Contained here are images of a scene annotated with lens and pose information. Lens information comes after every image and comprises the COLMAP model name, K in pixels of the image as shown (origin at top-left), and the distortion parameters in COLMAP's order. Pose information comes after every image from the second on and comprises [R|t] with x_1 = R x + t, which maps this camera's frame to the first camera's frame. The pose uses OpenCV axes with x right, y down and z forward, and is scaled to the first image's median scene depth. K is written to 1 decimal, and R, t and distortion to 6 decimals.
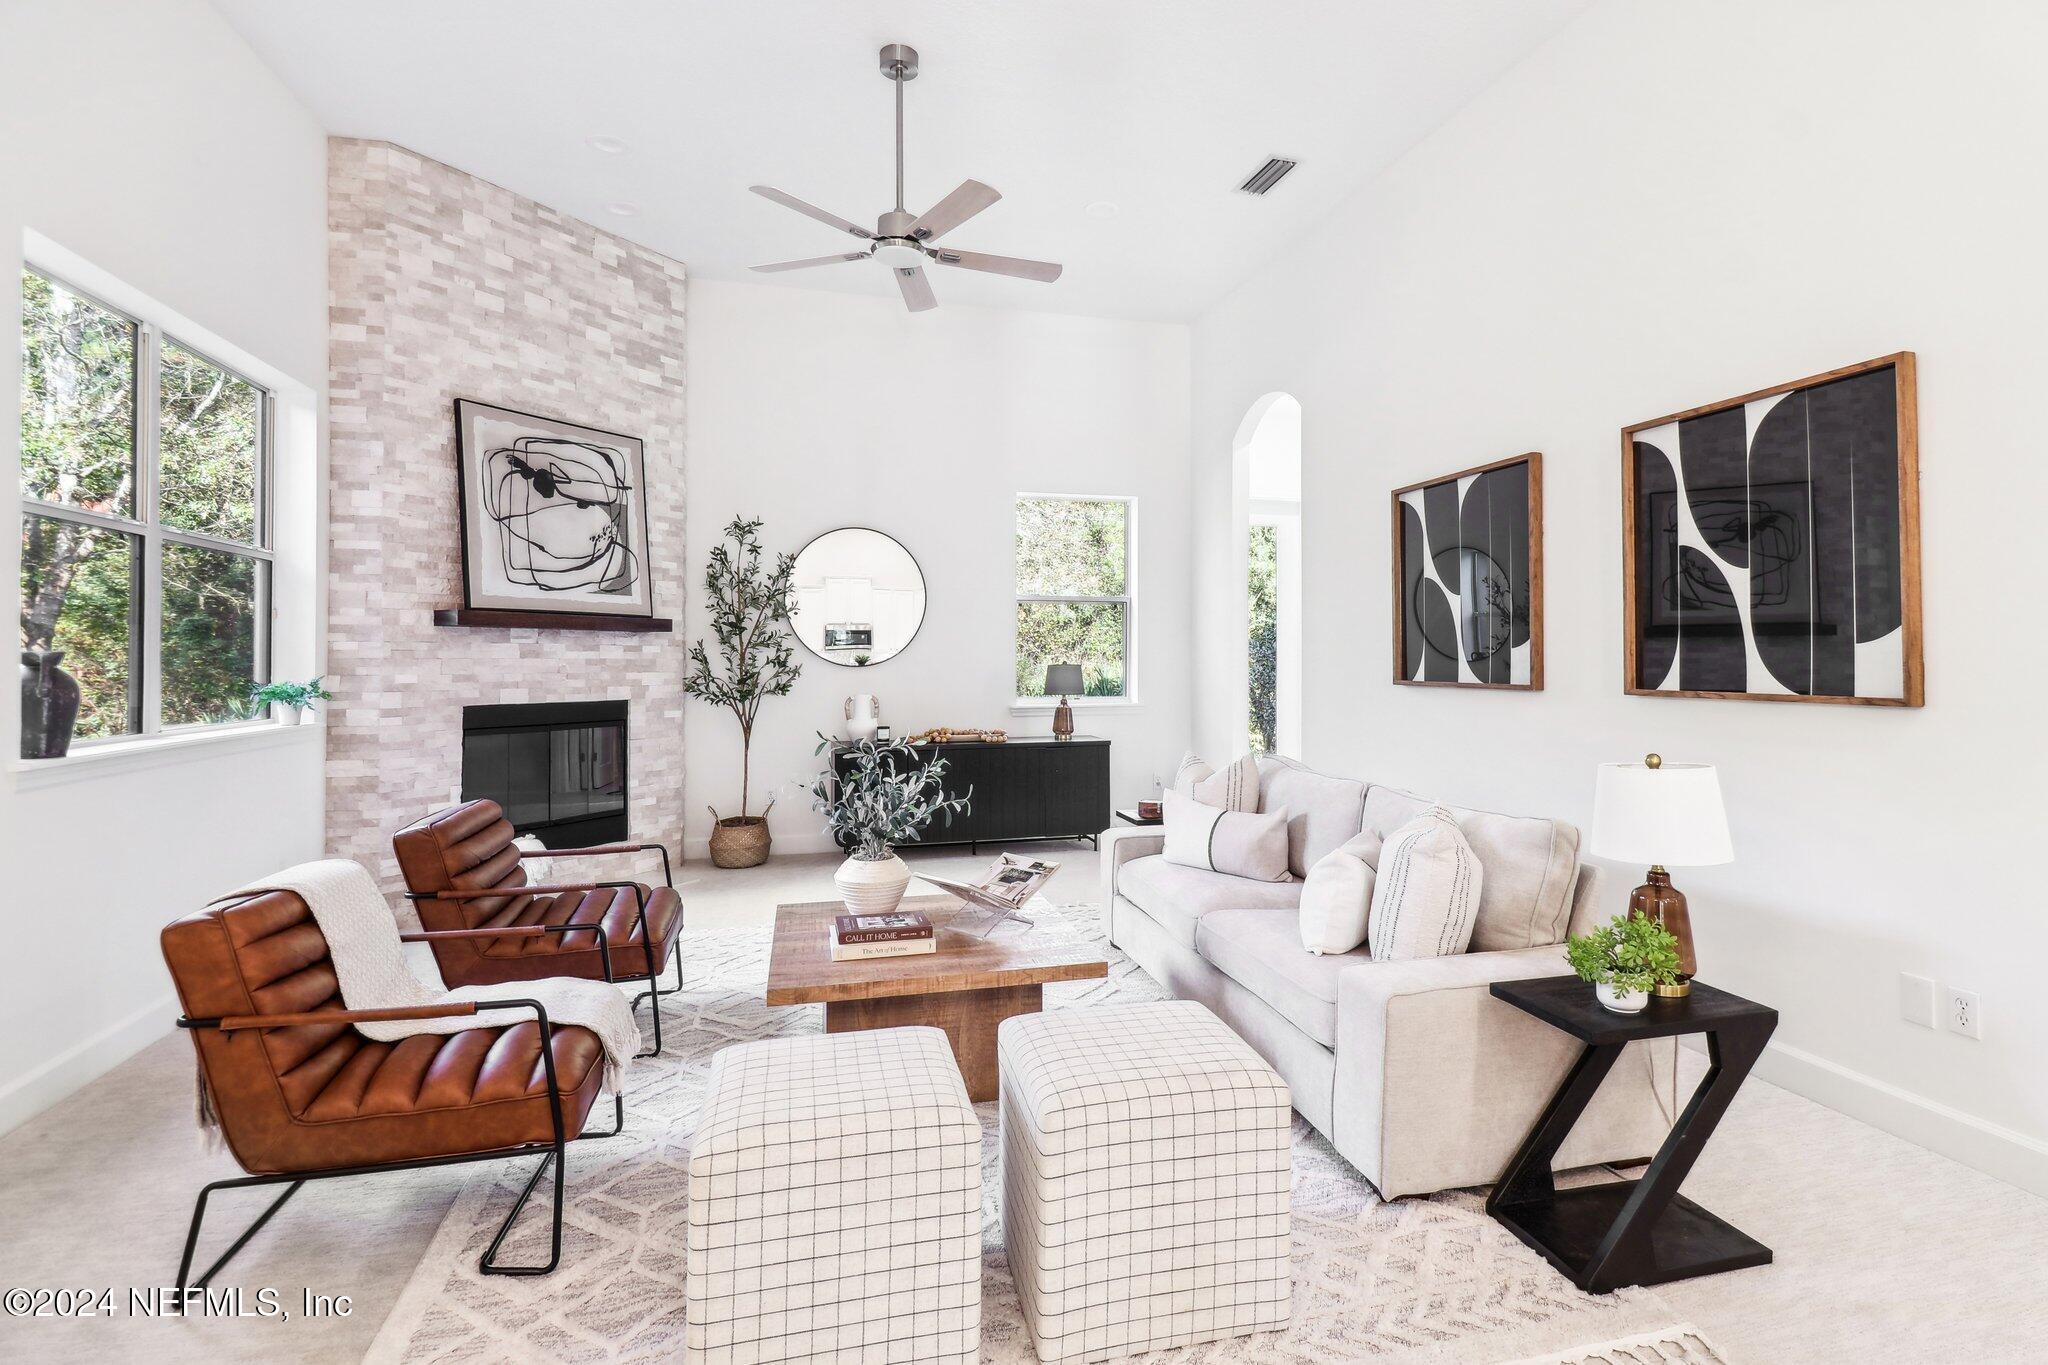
lens RADIAL K [[993.5, 0, 1064.7], [0, 993.5, 648.6], [0, 0, 1]] dist [0.029345, 0.000738]
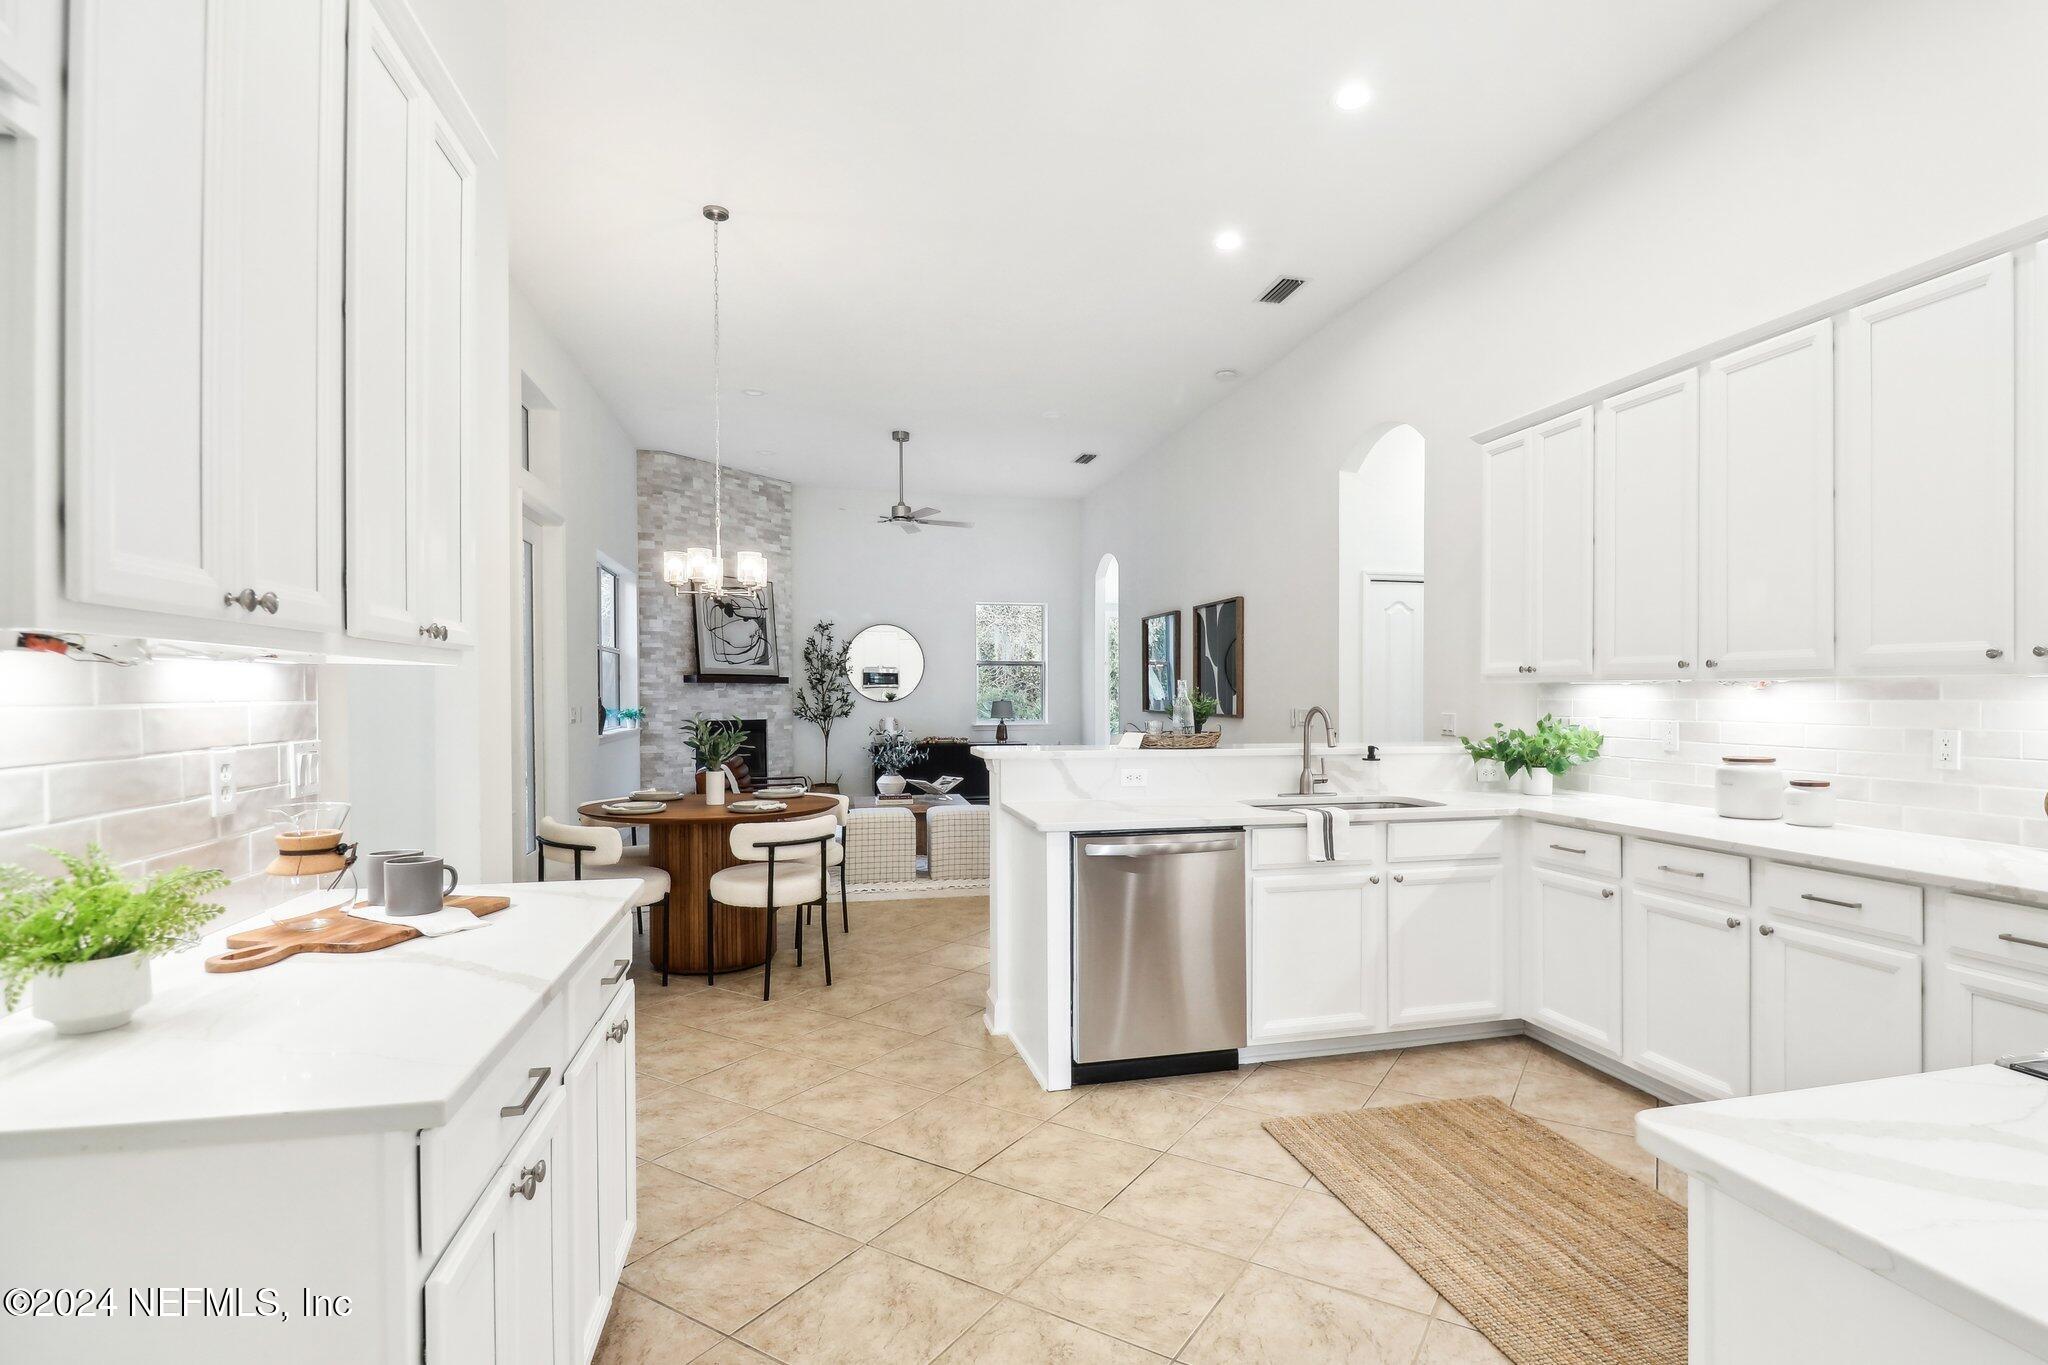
lens RADIAL K [[985.5, 0, 1057.3], [0, 985.5, 713.7], [0, 0, 1]] dist [-0.009538, -0.008599]
pose [[0.999372, -0.000560, -0.035434, 0.206498], [0.001629, 0.999544, 0.030164, -0.017372], [0.035401, -0.030203, 0.998917, -0.960122]]
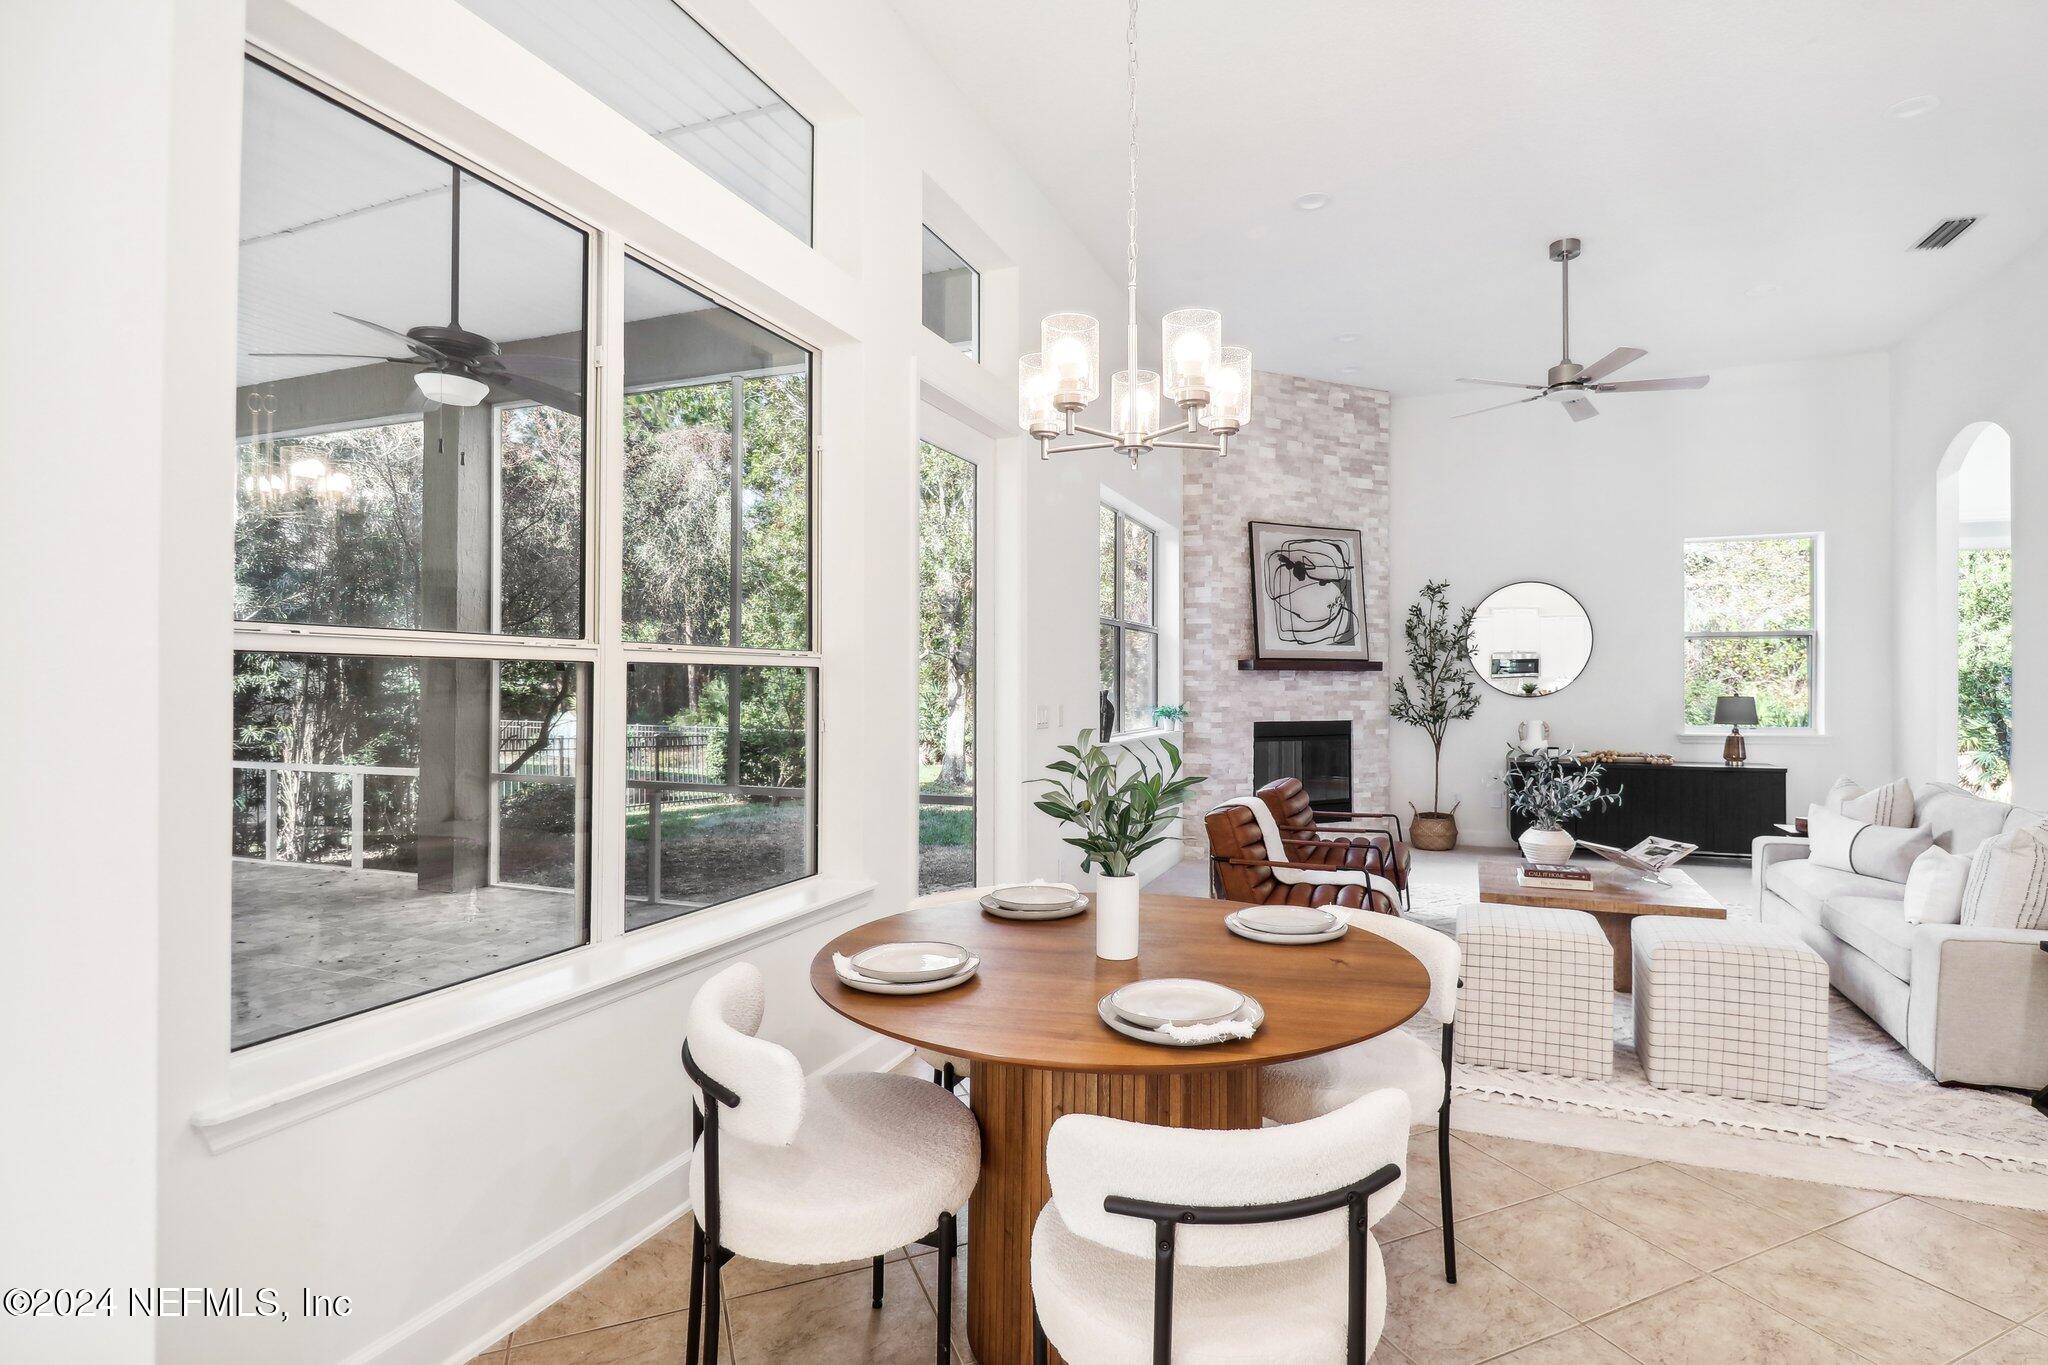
lens RADIAL K [[985.5, 0, 1069.0], [0, 985.5, 691.1], [0, 0, 1]] dist [-0.009538, -0.008599]
pose [[0.804779, 0.002282, -0.593570, 0.062606], [0.007730, 0.999868, 0.014325, -0.013192], [0.593524, -0.016117, 0.804655, -0.363120]]
